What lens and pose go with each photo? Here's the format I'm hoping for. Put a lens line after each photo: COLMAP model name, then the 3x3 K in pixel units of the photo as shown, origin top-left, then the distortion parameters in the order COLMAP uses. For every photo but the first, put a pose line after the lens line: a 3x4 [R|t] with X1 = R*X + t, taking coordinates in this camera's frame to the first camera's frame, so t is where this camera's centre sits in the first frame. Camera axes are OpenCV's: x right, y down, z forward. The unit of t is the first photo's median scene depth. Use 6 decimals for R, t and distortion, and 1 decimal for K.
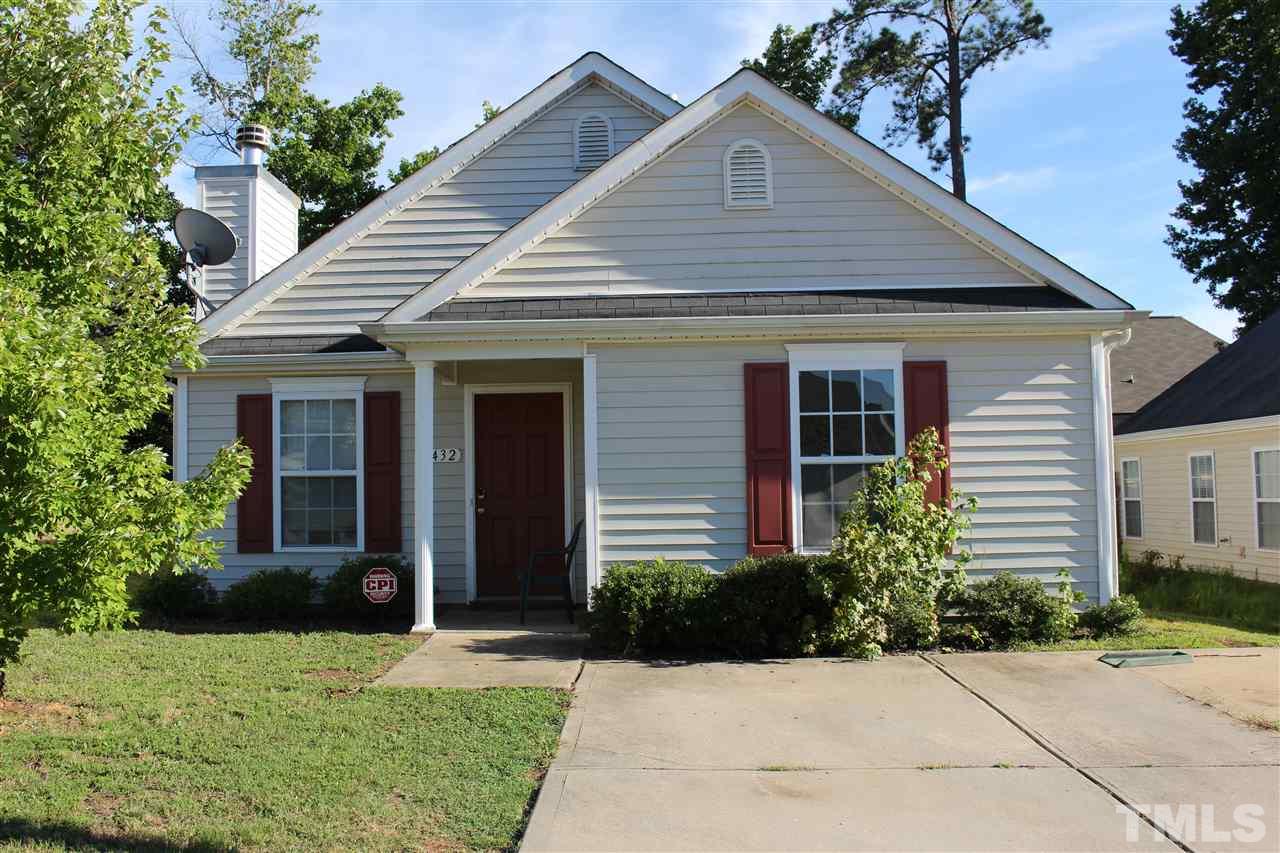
lens RADIAL K [[1057.4, 0, 632.7], [0, 1057.4, 431.4], [0, 0, 1]] dist [-0.150376, 0.127609]
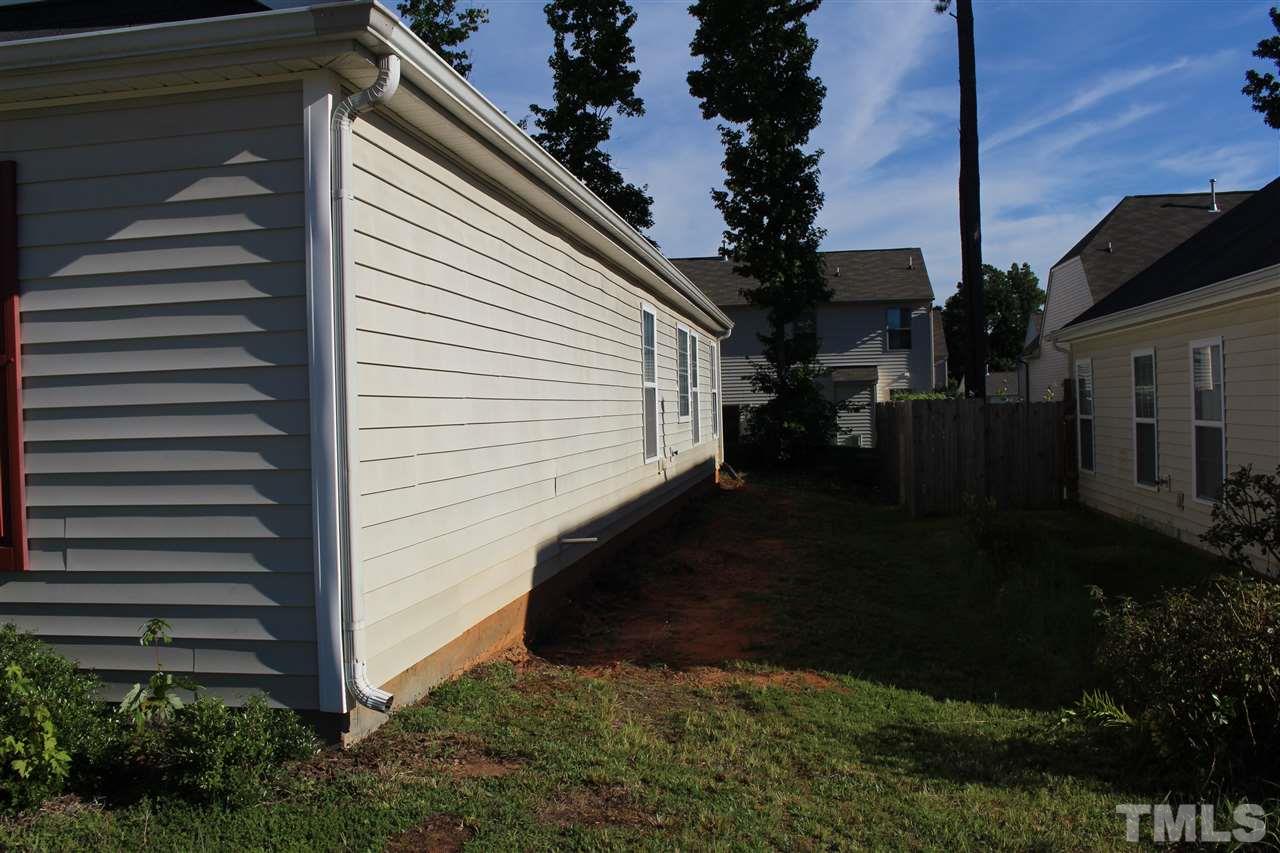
lens RADIAL K [[1057.4, 0, 632.7], [0, 1057.4, 431.4], [0, 0, 1]] dist [-0.150376, 0.127609]
pose [[0.991776, -0.007484, -0.127764, 0.632786], [0.018406, 0.996251, 0.084525, 0.020011], [0.126653, -0.086182, 0.988196, 0.572247]]
